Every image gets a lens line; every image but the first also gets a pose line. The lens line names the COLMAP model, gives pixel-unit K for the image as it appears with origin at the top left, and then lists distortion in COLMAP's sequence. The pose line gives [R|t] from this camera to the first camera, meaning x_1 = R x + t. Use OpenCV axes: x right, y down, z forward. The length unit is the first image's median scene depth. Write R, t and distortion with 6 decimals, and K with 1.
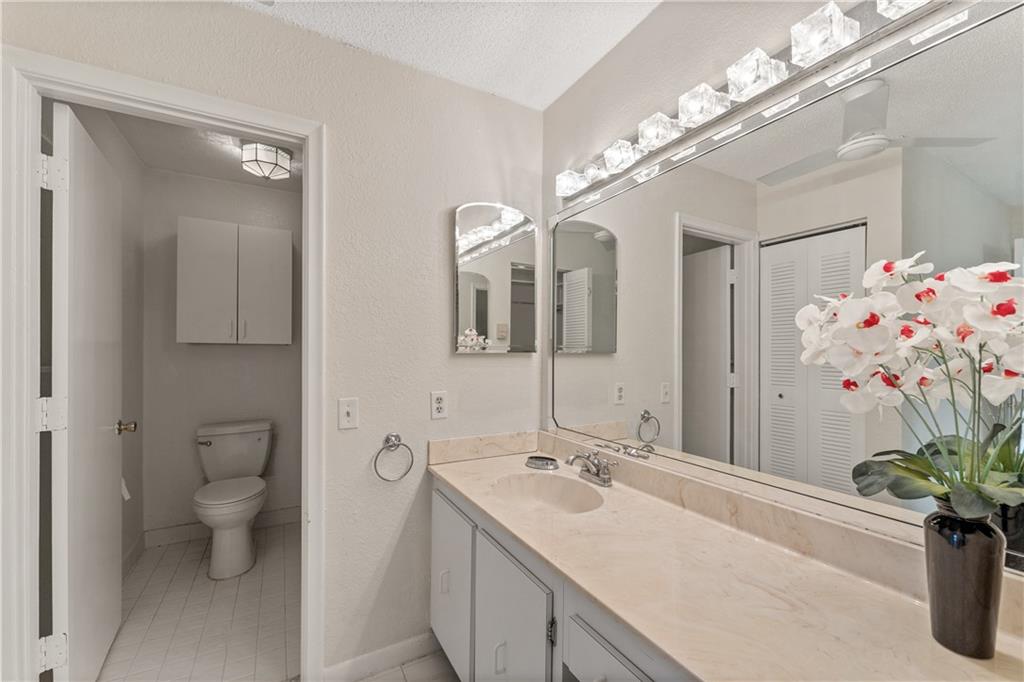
lens RADIAL K [[418.5, 0, 512.7], [0, 418.5, 350.8], [0, 0, 1]] dist [0.002392, 0.000099]
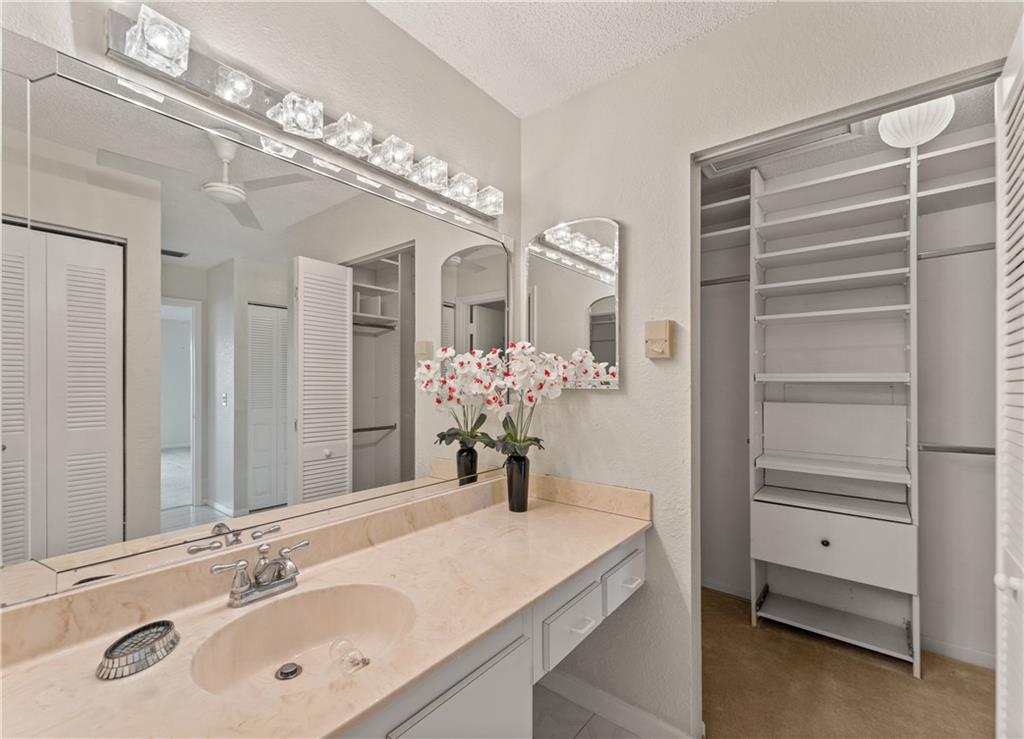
lens RADIAL K [[438.3, 0, 478.7], [0, 438.3, 382.0], [0, 0, 1]] dist [-0.000335, -0.000018]
pose [[-0.353459, 0.003324, 0.935444, -0.607288], [-0.005594, 0.999968, -0.005667, -0.000407], [-0.935433, -0.007236, -0.353429, 1.091935]]
